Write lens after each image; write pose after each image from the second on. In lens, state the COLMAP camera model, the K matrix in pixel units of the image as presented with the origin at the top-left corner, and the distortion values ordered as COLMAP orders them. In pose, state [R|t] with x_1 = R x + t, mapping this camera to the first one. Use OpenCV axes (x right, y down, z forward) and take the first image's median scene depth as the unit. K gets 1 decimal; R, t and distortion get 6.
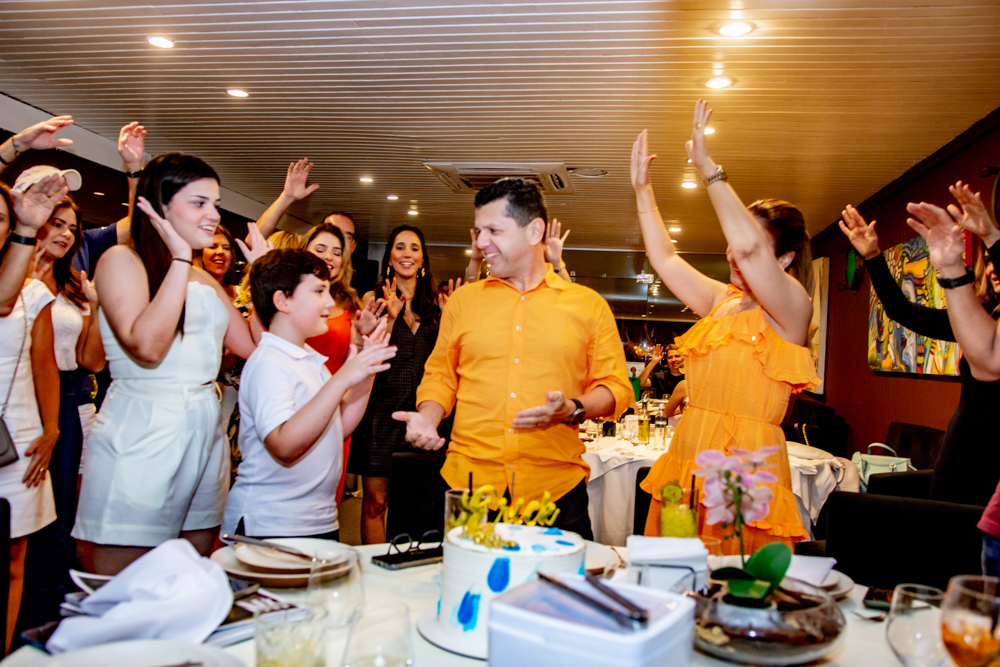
lens RADIAL K [[784.6, 0, 498.6], [0, 784.6, 311.8], [0, 0, 1]] dist [-0.080425, 0.056485]
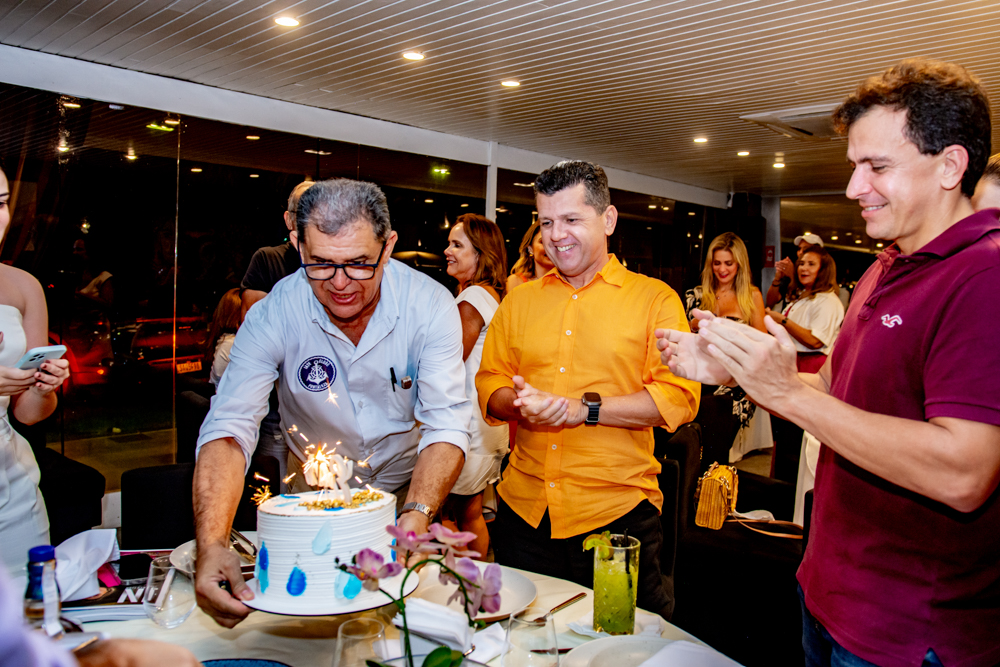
lens RADIAL K [[784.6, 0, 467.4], [0, 784.6, 300.8], [0, 0, 1]] dist [-0.080425, 0.056485]
pose [[0.793573, -0.003978, -0.608462, 0.390526], [0.035518, 0.998576, 0.039795, -0.046221], [0.607437, -0.053192, 0.792585, 0.158160]]
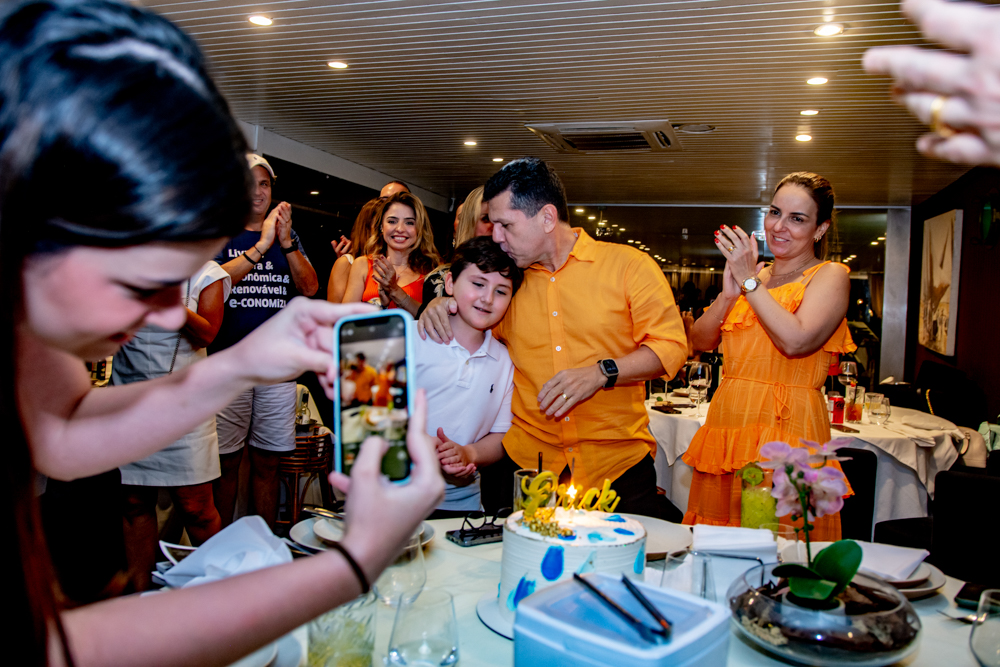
lens RADIAL K [[784.6, 0, 500.7], [0, 784.6, 307.0], [0, 0, 1]] dist [-0.080425, 0.056485]
pose [[0.989084, -0.007301, -0.147170, 0.034088], [0.014633, 0.998701, 0.048801, -0.016223], [0.146622, -0.050422, 0.987907, 0.008678]]
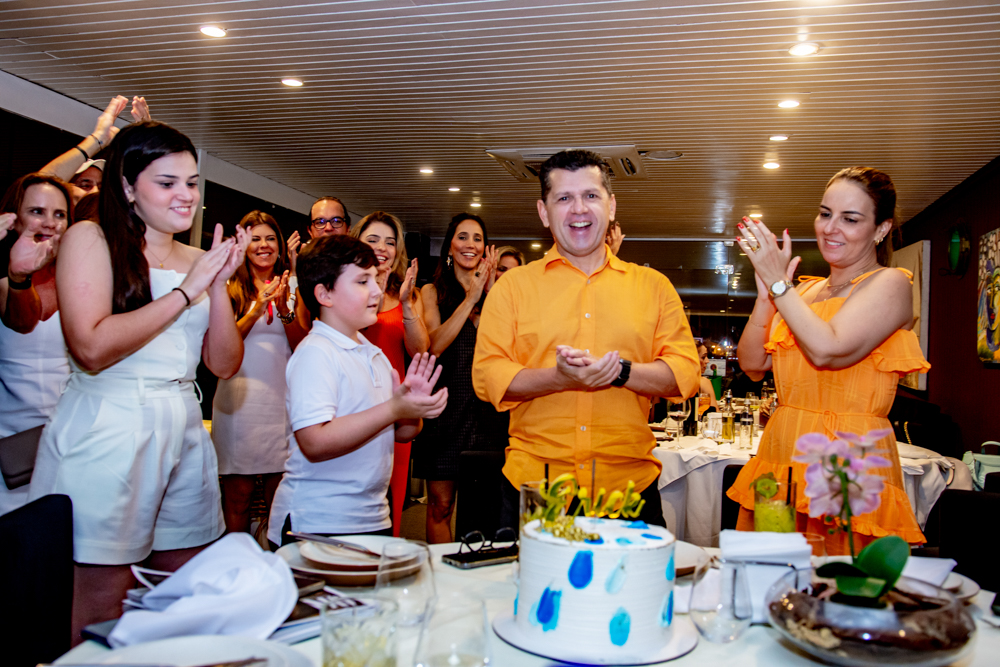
lens RADIAL K [[824.7, 0, 498.4], [0, 824.7, 309.5], [0, 0, 1]] dist [-0.063700, 0.053371]
pose [[0.996434, -0.018823, -0.082252, -0.004643], [0.018587, 0.999821, -0.003635, 0.012952], [0.082306, 0.002093, 0.996605, 0.009767]]
